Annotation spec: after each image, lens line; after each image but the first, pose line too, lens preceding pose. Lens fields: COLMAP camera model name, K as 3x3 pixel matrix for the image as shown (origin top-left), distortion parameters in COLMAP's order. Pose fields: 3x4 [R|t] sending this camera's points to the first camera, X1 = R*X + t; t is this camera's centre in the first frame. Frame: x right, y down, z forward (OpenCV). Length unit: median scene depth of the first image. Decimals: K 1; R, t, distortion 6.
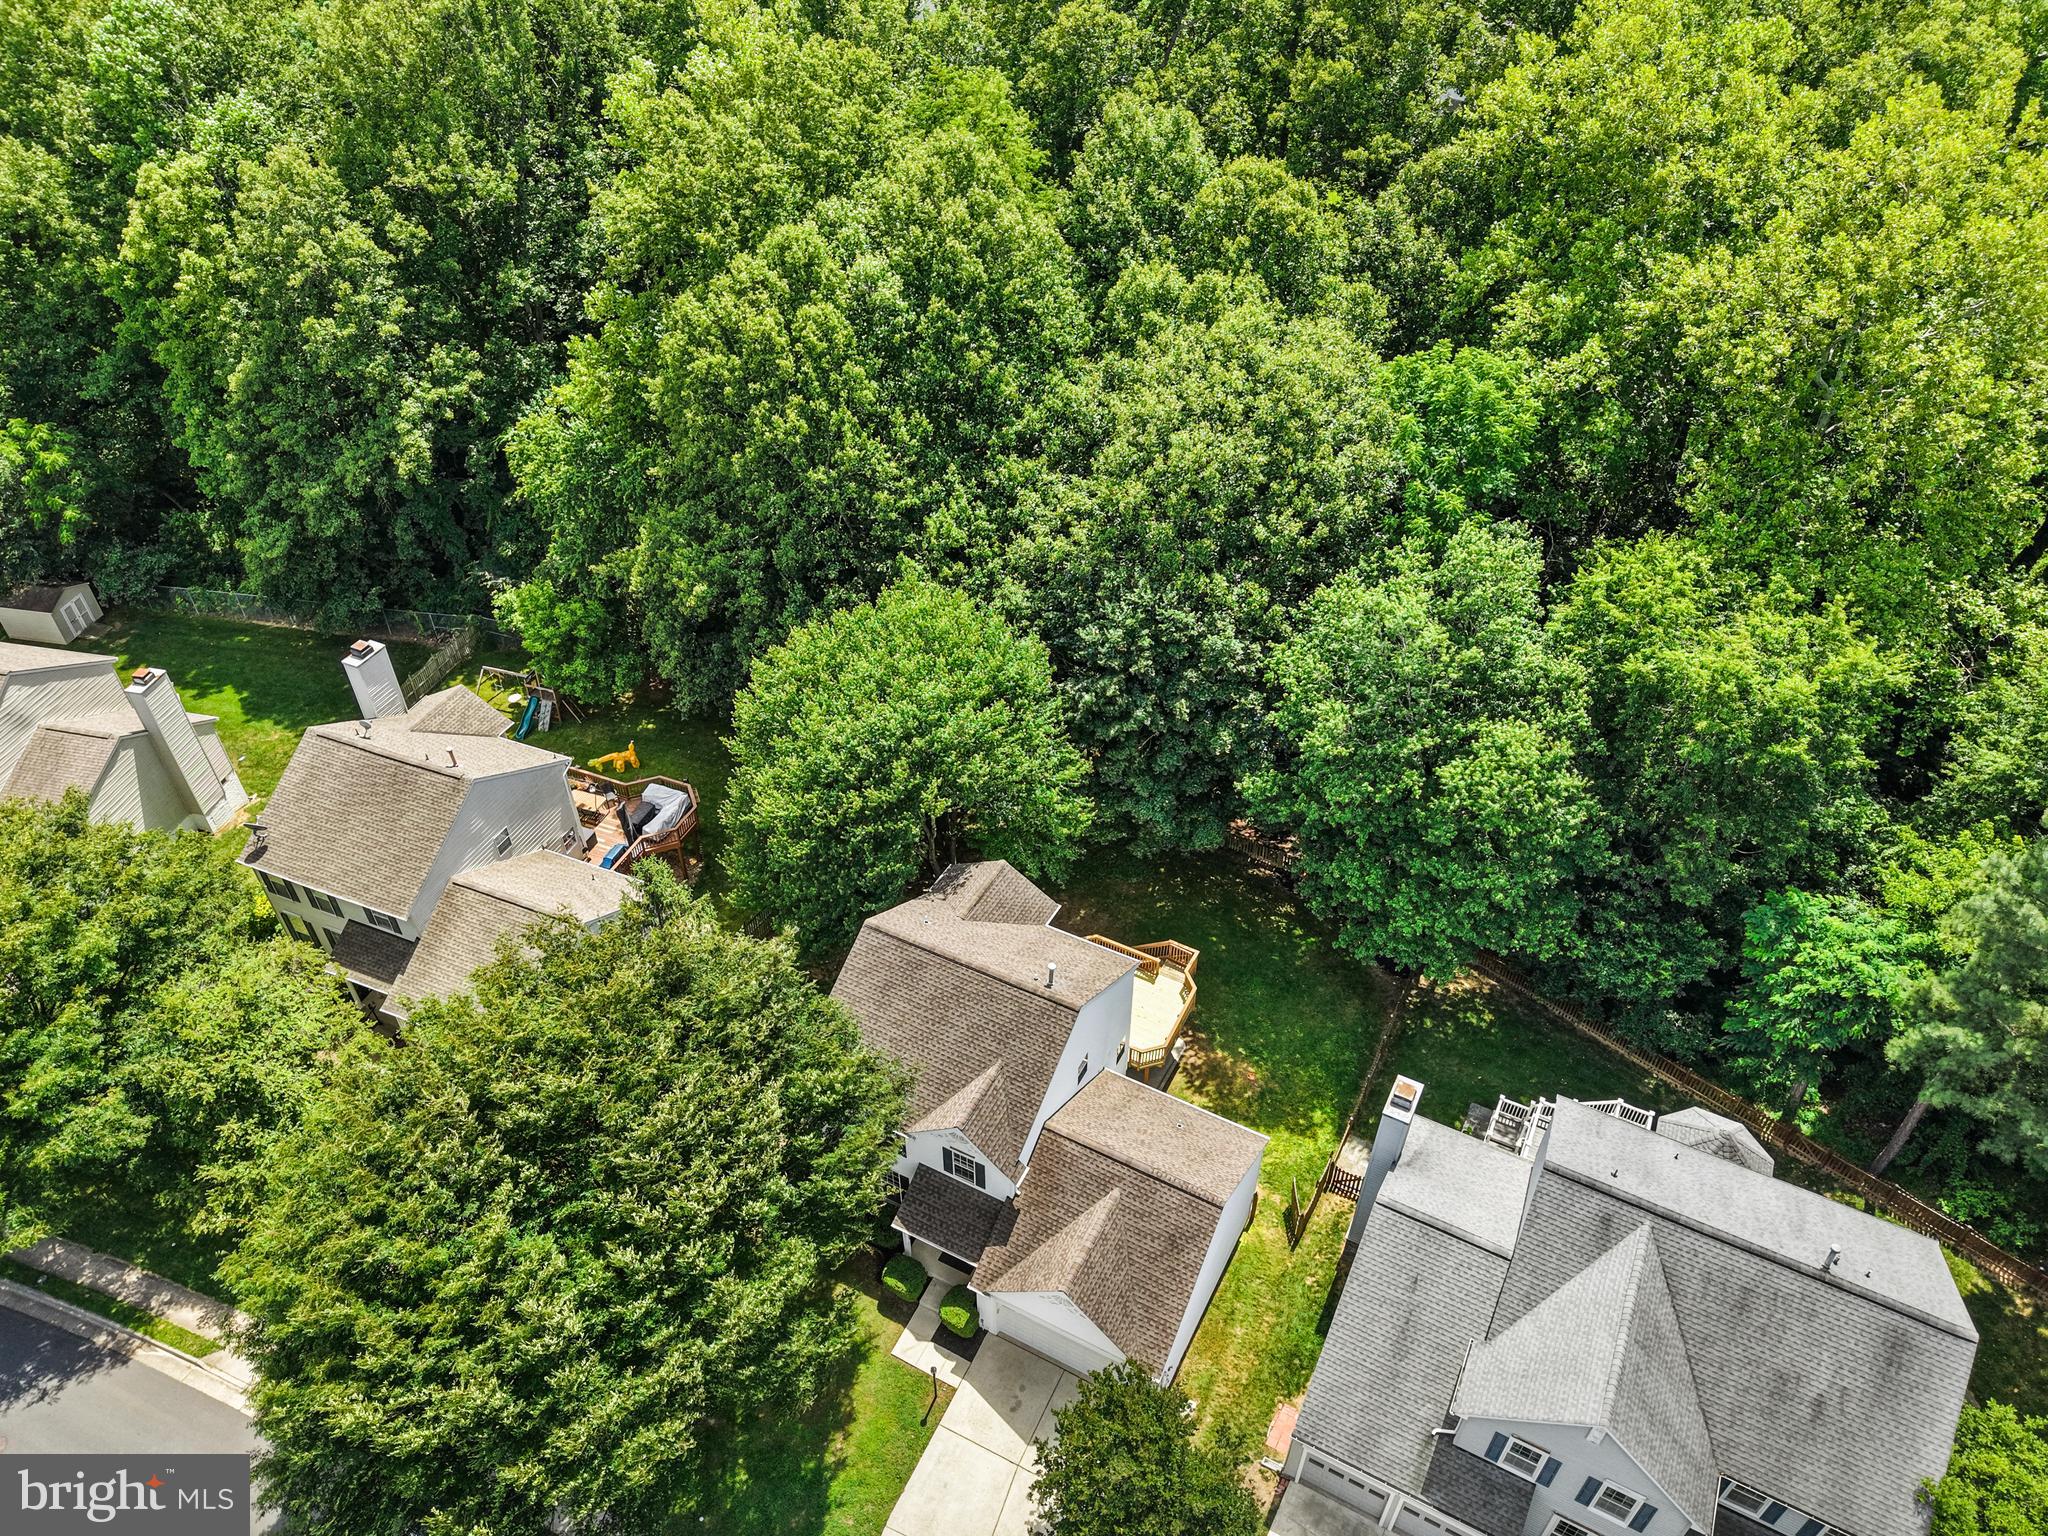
lens RADIAL K [[1416.7, 0, 1024.0], [0, 1416.7, 768.0], [0, 0, 1]] dist [0.009812, -0.004307]
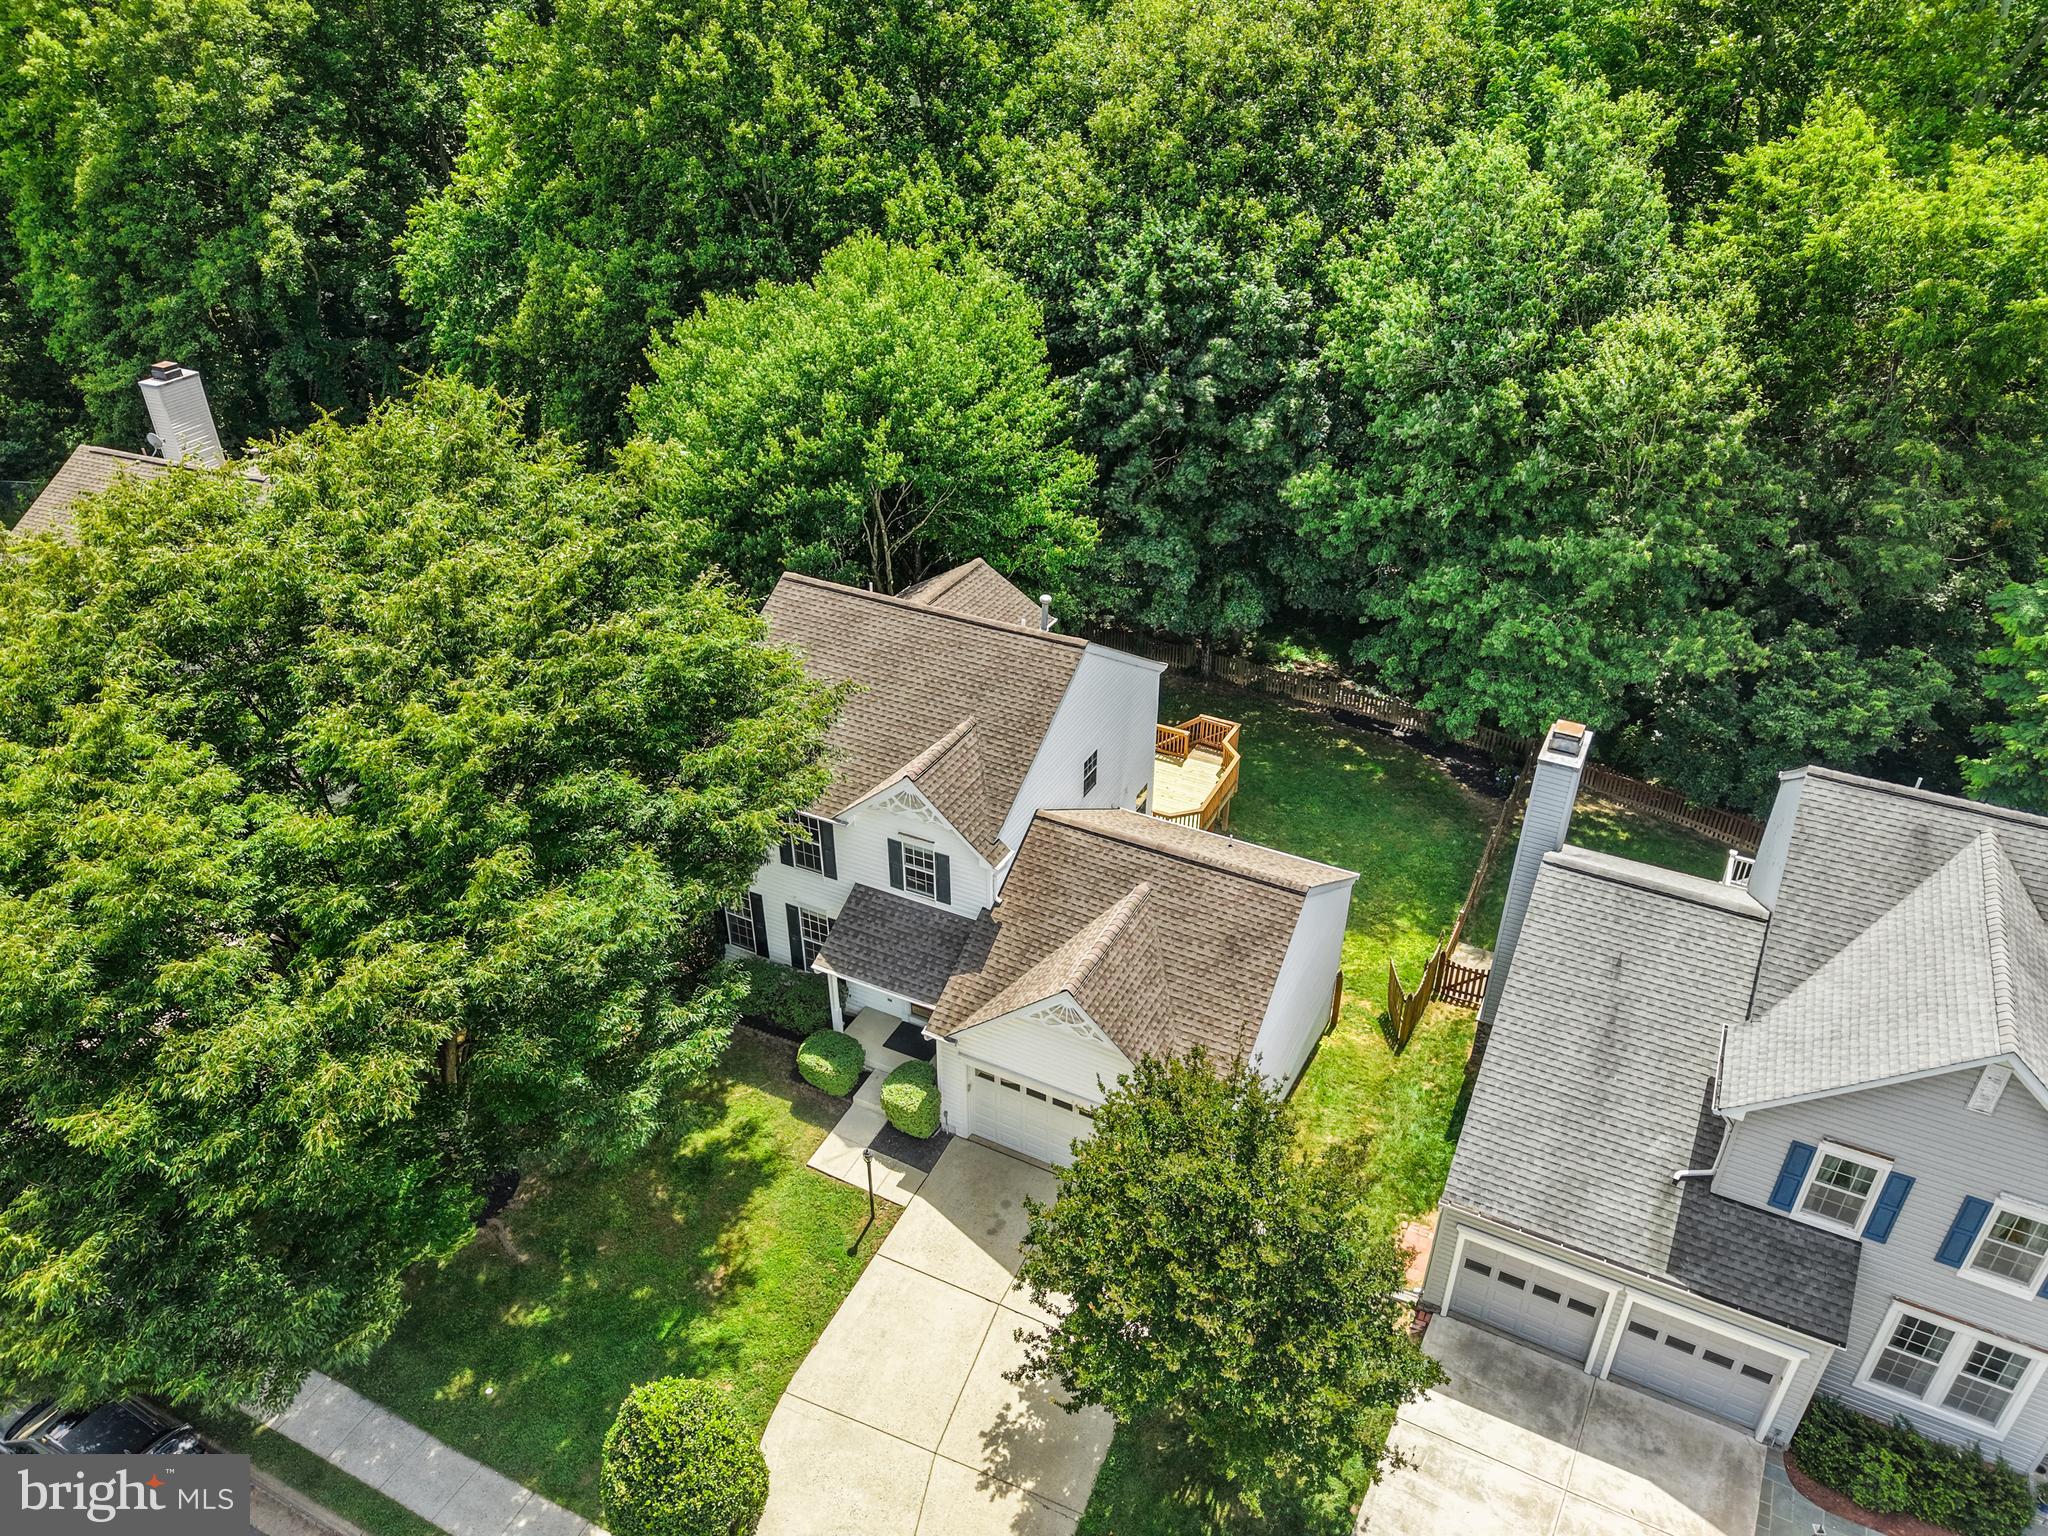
lens RADIAL K [[1432.4, 0, 1016.9], [0, 1432.4, 765.8], [0, 0, 1]] dist [0.003860, -0.005834]
pose [[0.999949, -0.010013, 0.001247, 0.004629], [0.010087, 0.988642, -0.149949, 0.306604], [0.000268, 0.149954, 0.988693, 0.291685]]
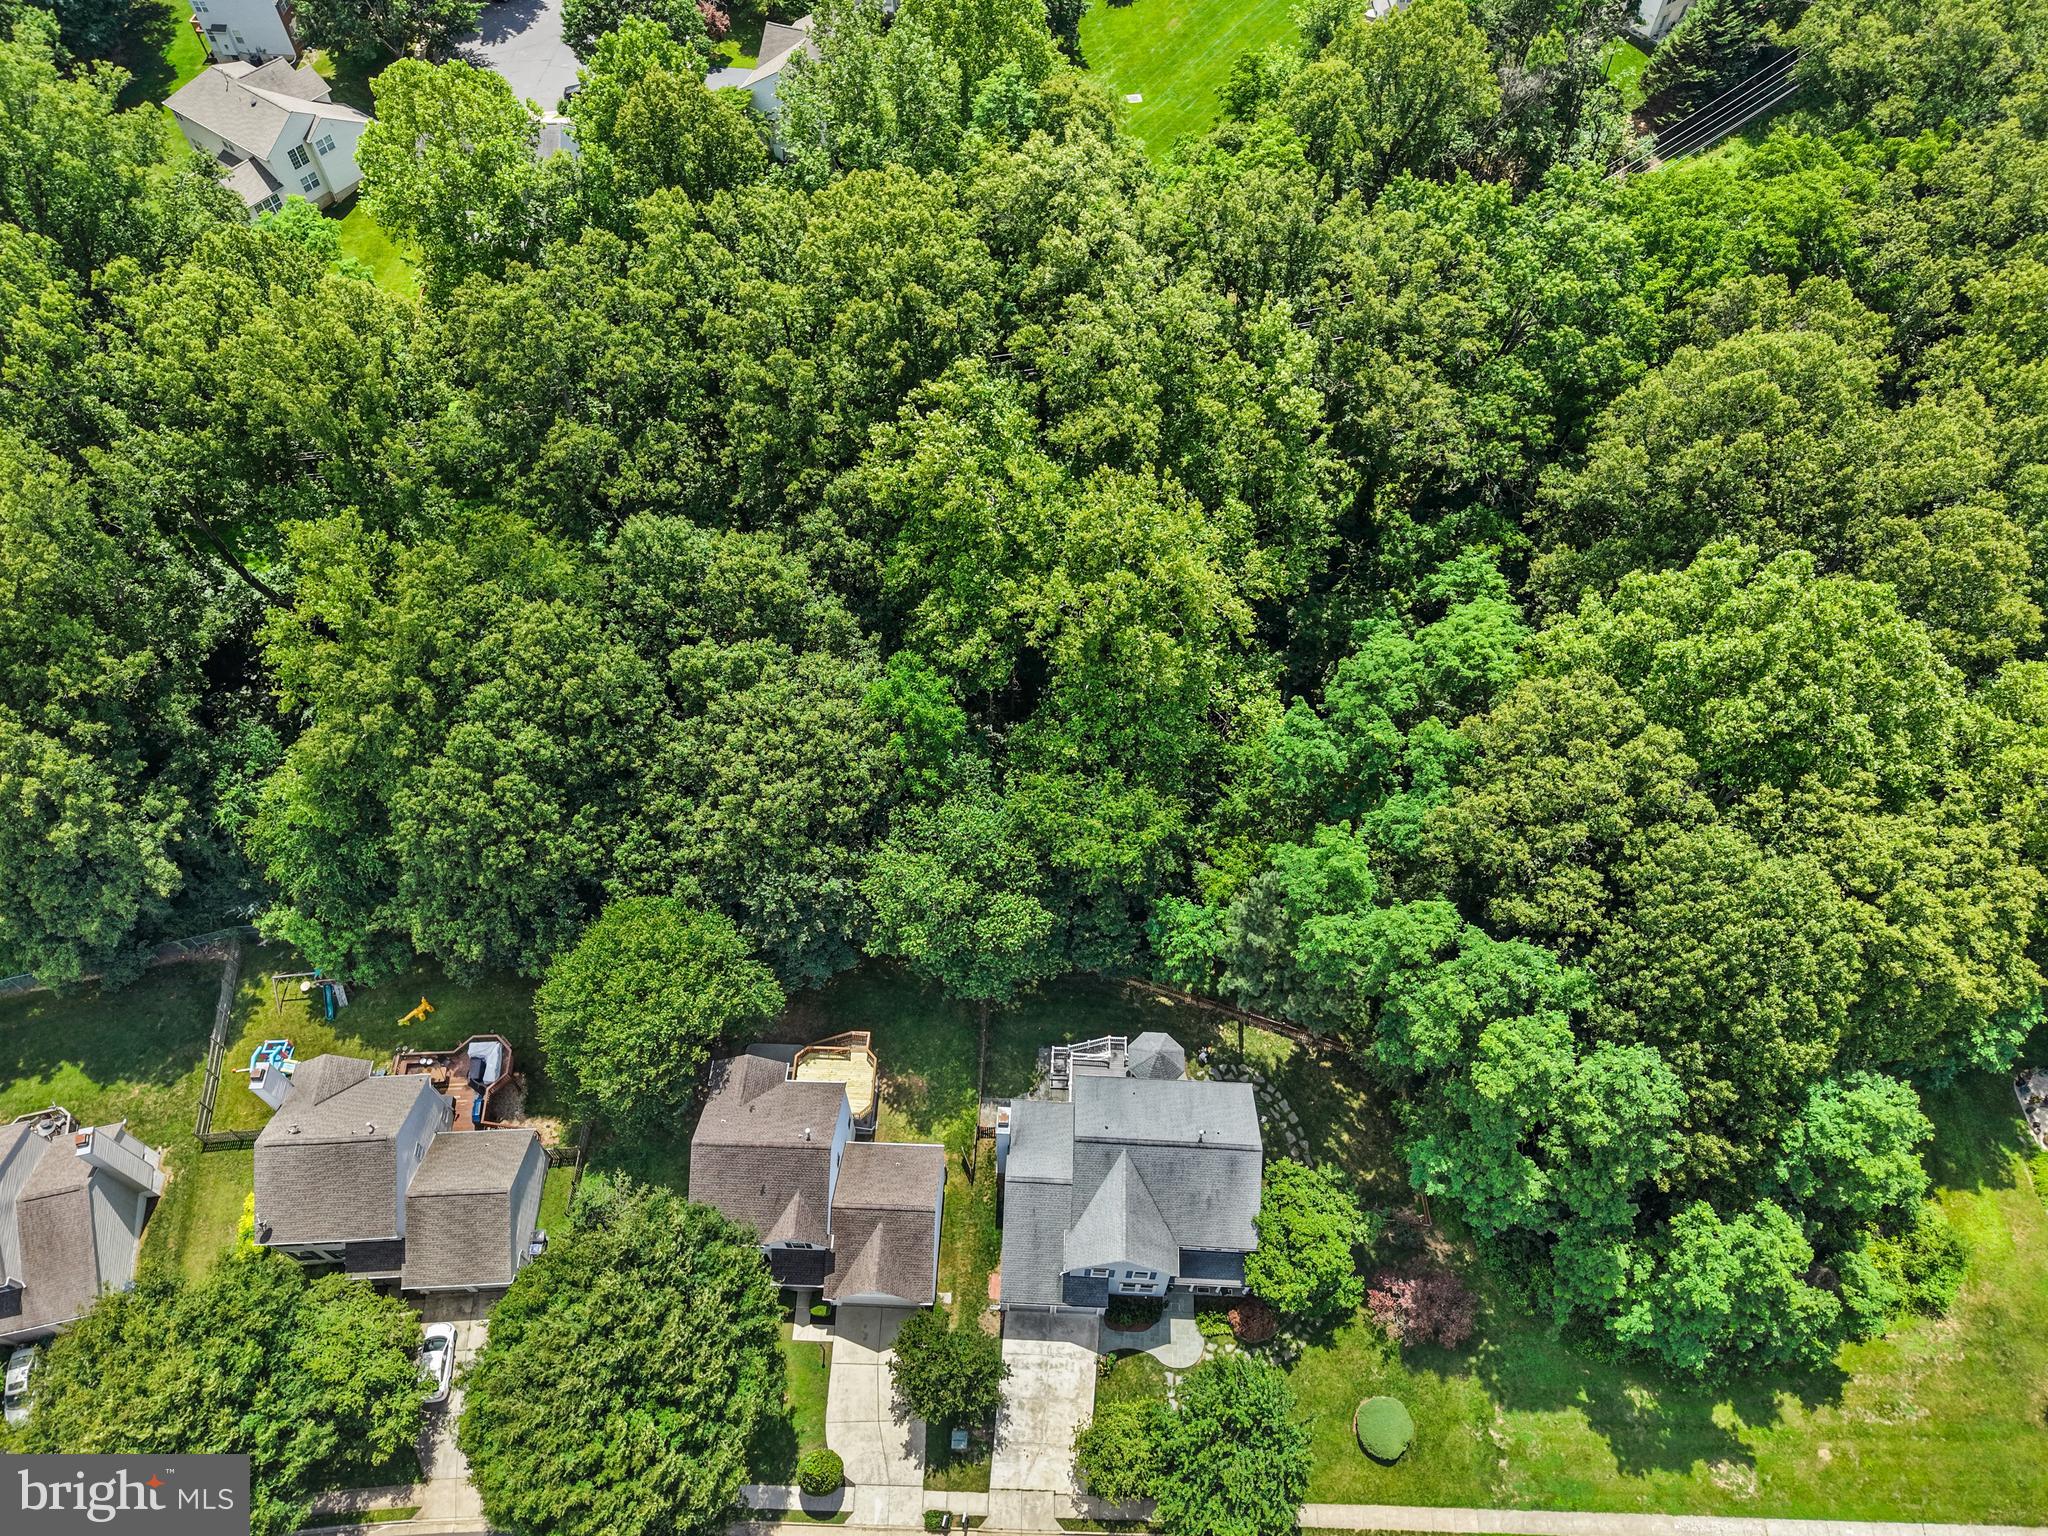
lens RADIAL K [[1469.8, 0, 1024.0], [0, 1469.8, 768.0], [0, 0, 1]] dist [0.084844, -0.097518]
pose [[0.905820, -0.353826, 0.233019, -0.007100], [0.277938, 0.911402, 0.303475, -0.727900], [-0.319751, -0.210129, 0.923908, -0.695610]]
